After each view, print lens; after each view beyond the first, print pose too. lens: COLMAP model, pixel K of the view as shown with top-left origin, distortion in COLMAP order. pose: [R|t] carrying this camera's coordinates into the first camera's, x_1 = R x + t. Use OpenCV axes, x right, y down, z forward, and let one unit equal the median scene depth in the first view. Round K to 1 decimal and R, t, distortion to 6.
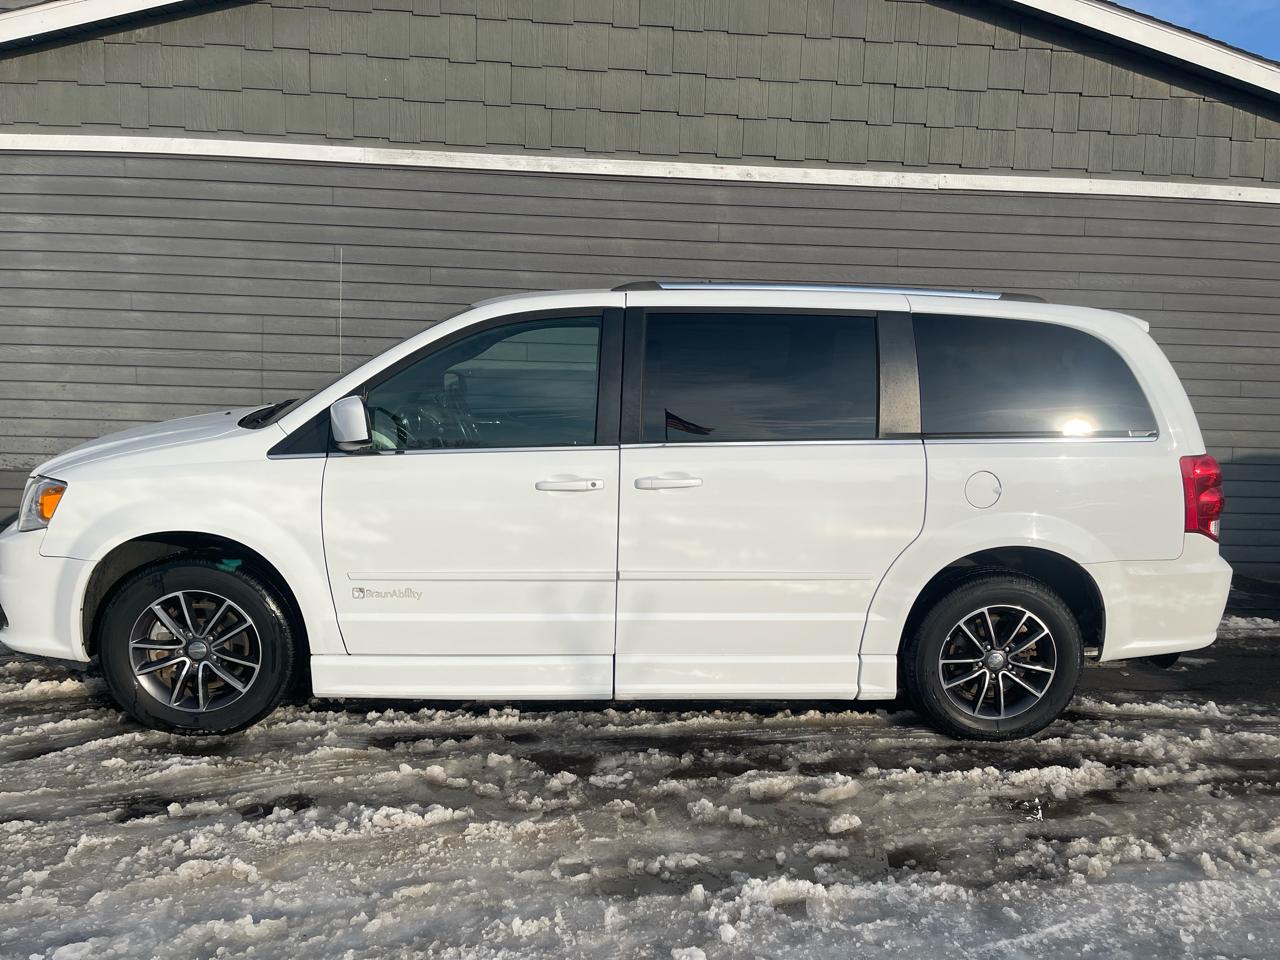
lens RADIAL K [[968.8, 0, 653.6], [0, 968.8, 488.1], [0, 0, 1]] dist [0.081587, -0.105076]
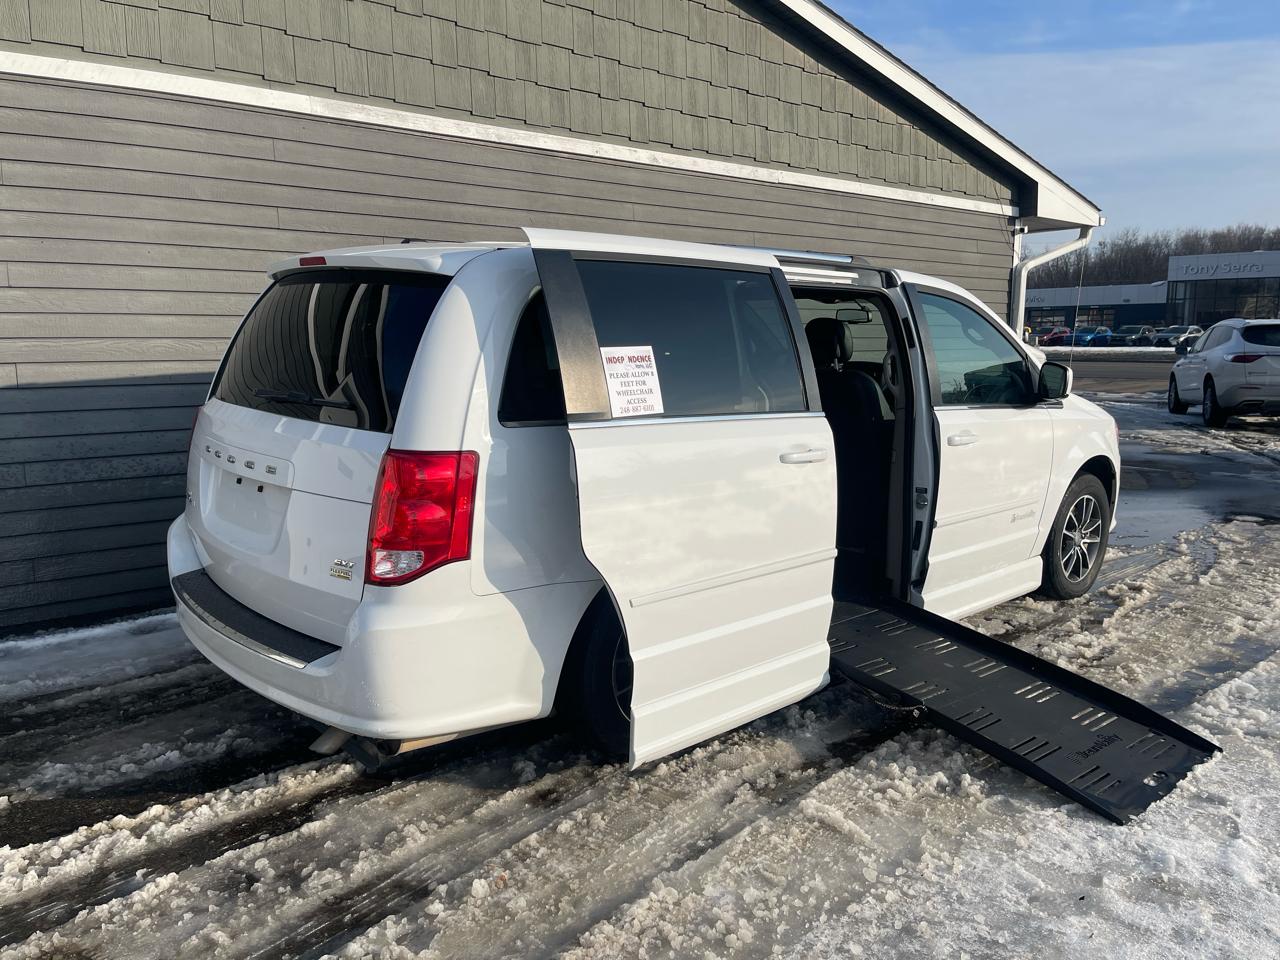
lens RADIAL K [[968.8, 0, 641.5], [0, 968.8, 468.4], [0, 0, 1]] dist [0.081587, -0.105076]
pose [[0.812858, -0.110299, 0.571923, -0.846103], [0.113678, 0.993066, 0.029951, -0.023340], [-0.571260, 0.040669, 0.819761, 0.204815]]
